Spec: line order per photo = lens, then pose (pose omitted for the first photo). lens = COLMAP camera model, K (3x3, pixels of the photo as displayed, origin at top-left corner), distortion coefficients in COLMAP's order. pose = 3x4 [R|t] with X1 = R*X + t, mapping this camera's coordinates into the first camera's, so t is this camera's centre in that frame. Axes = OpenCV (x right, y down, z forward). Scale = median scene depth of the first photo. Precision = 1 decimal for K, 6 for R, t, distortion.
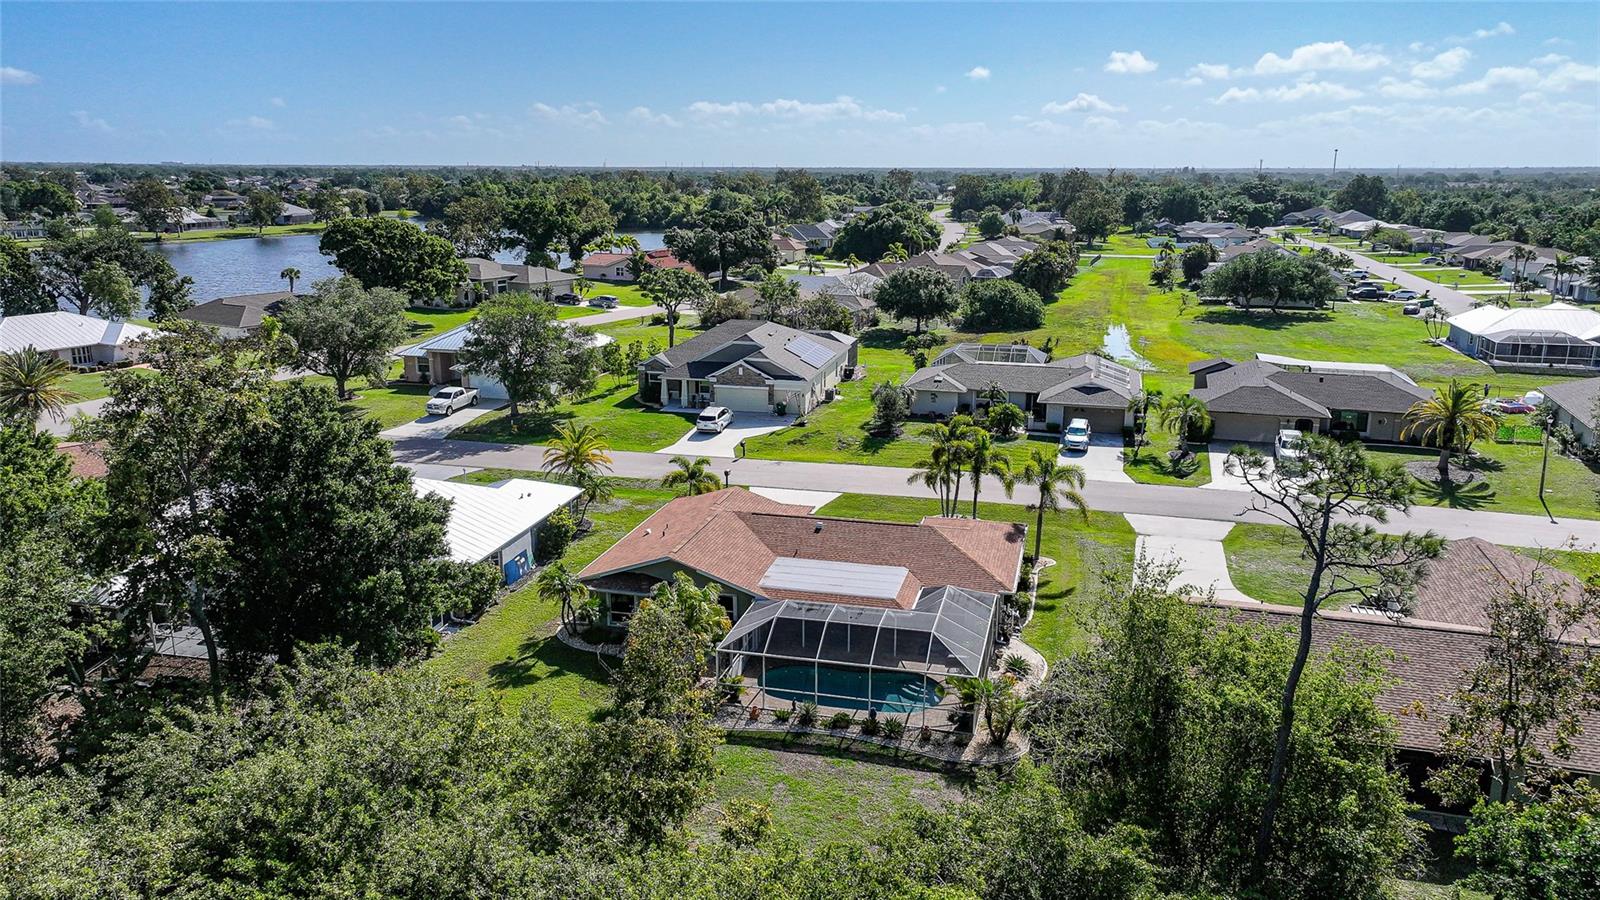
lens RADIAL K [[1119.9, 0, 800.0], [0, 1119.9, 450.0], [0, 0, 1]] dist [-0.003801, 0.000089]
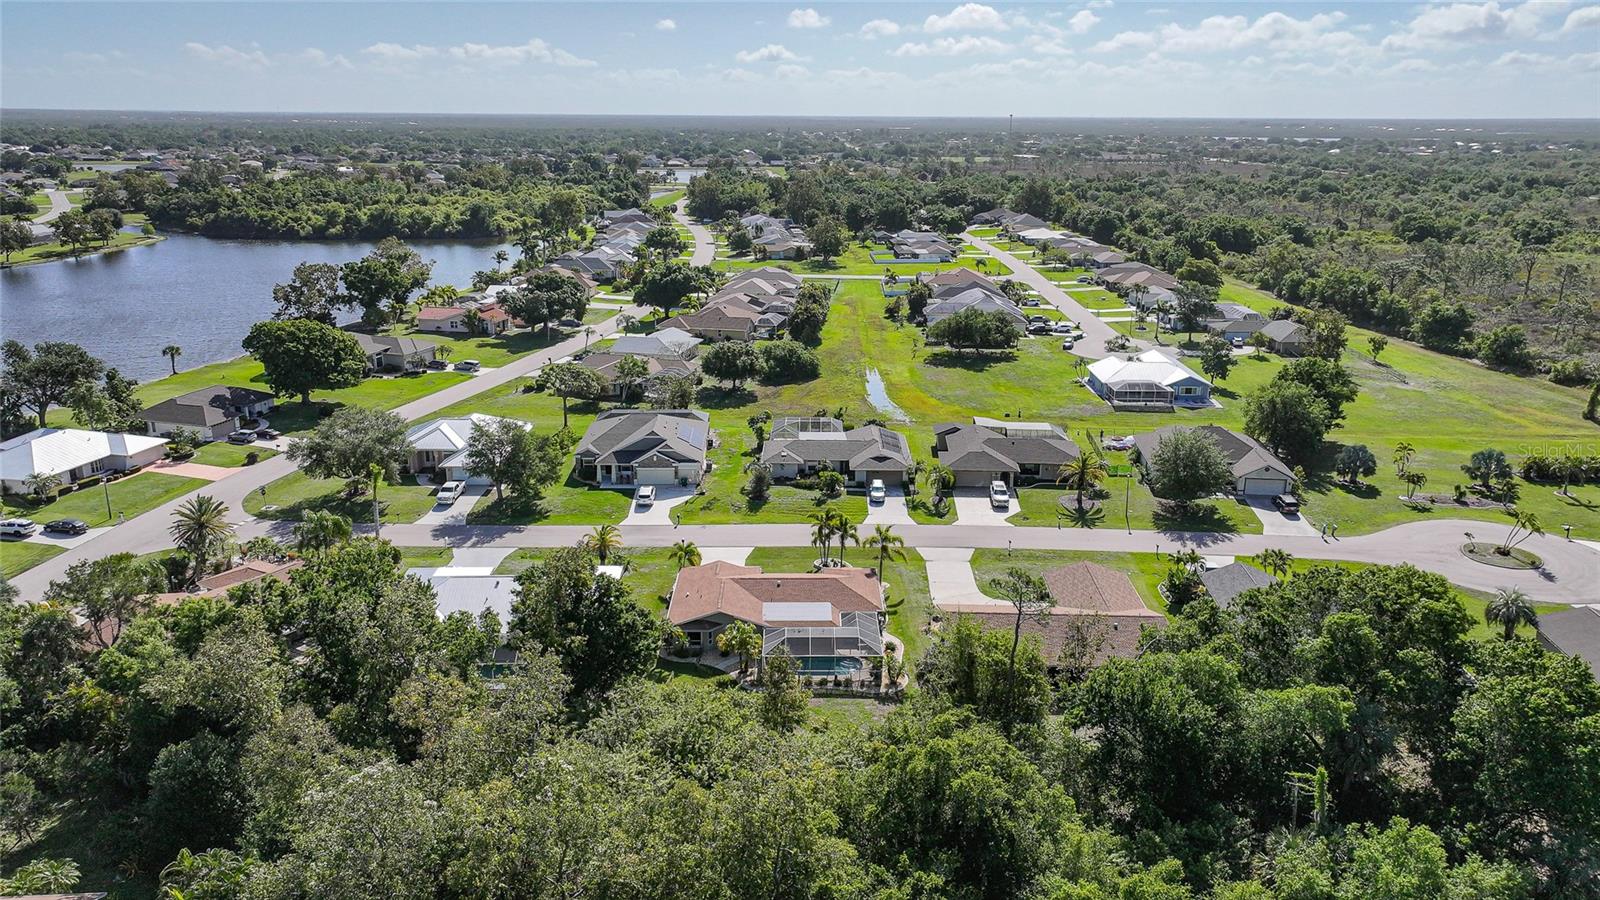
lens RADIAL K [[1119.9, 0, 800.0], [0, 1119.9, 450.0], [0, 0, 1]] dist [-0.003801, 0.000089]
pose [[0.967401, -0.071036, 0.243082, -0.237577], [0.060071, 0.996826, 0.052235, -0.153999], [-0.246021, -0.035930, 0.968598, -0.516370]]
